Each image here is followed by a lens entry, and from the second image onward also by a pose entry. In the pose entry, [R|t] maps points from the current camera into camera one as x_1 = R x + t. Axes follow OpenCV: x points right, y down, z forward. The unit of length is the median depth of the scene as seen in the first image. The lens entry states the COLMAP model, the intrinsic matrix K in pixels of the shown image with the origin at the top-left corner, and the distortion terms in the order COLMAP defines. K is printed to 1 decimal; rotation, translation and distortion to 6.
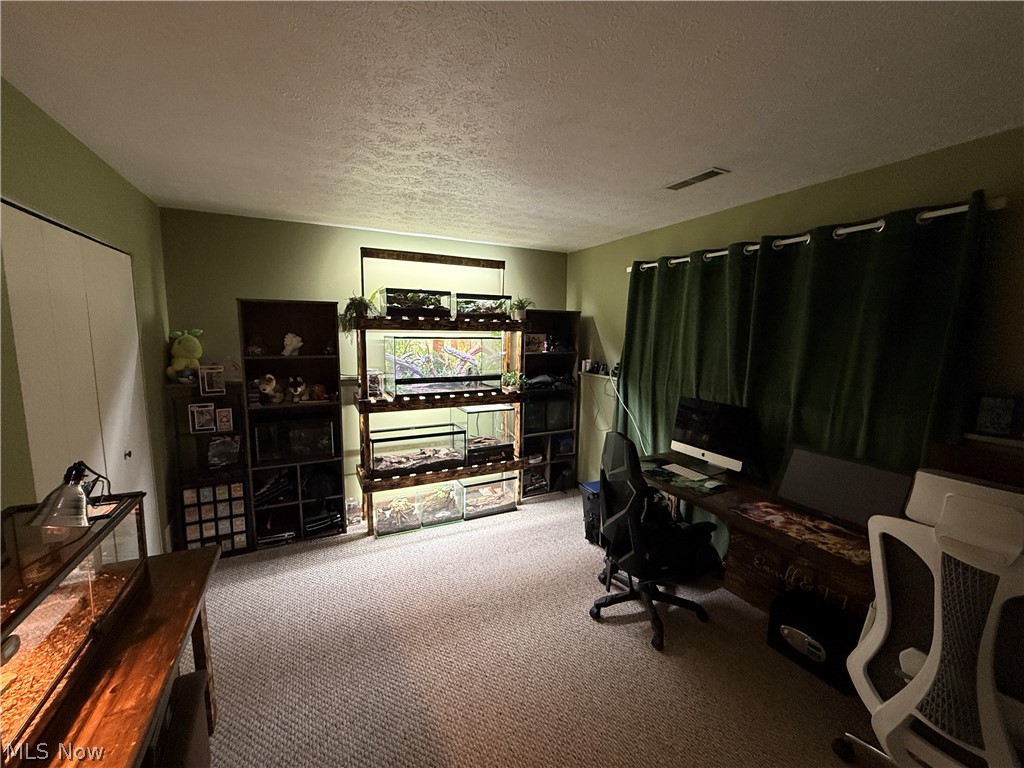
lens RADIAL K [[409.0, 0, 509.2], [0, 409.0, 385.1], [0, 0, 1]] dist [-0.000512, 0.000355]
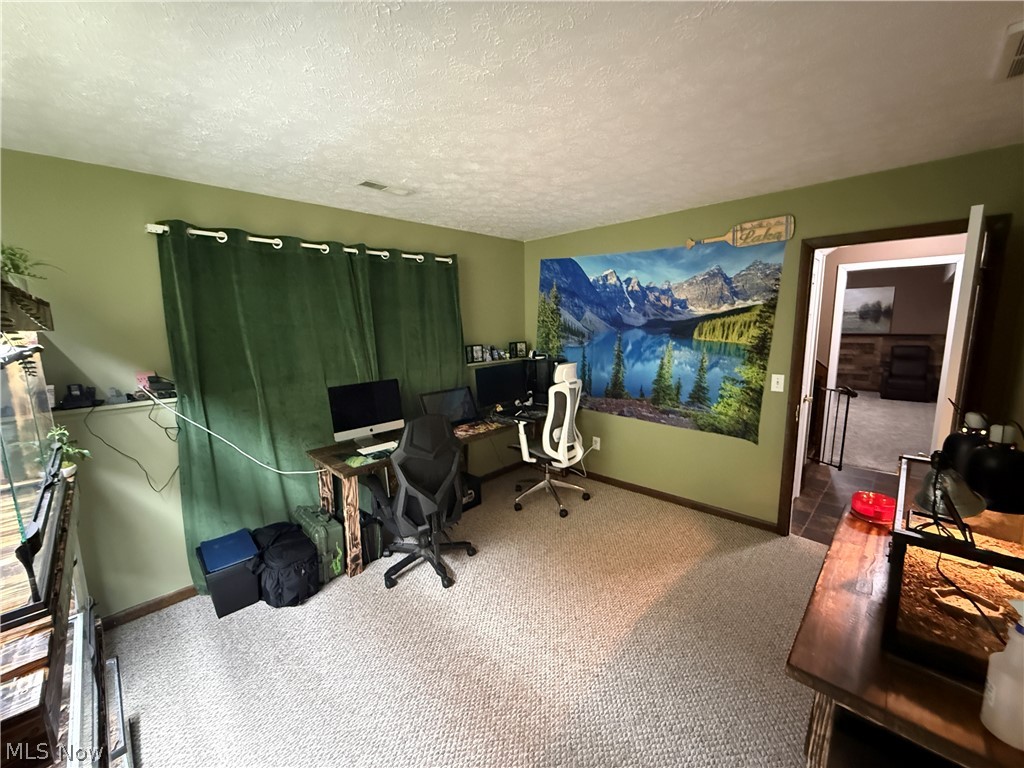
lens RADIAL K [[409.0, 0, 509.8], [0, 409.0, 385.7], [0, 0, 1]] dist [-0.000512, 0.000355]
pose [[-0.329581, -0.155390, 0.931252, -0.817799], [0.140476, 0.967313, 0.211123, -0.159527], [-0.933618, 0.200401, -0.296980, 1.130255]]
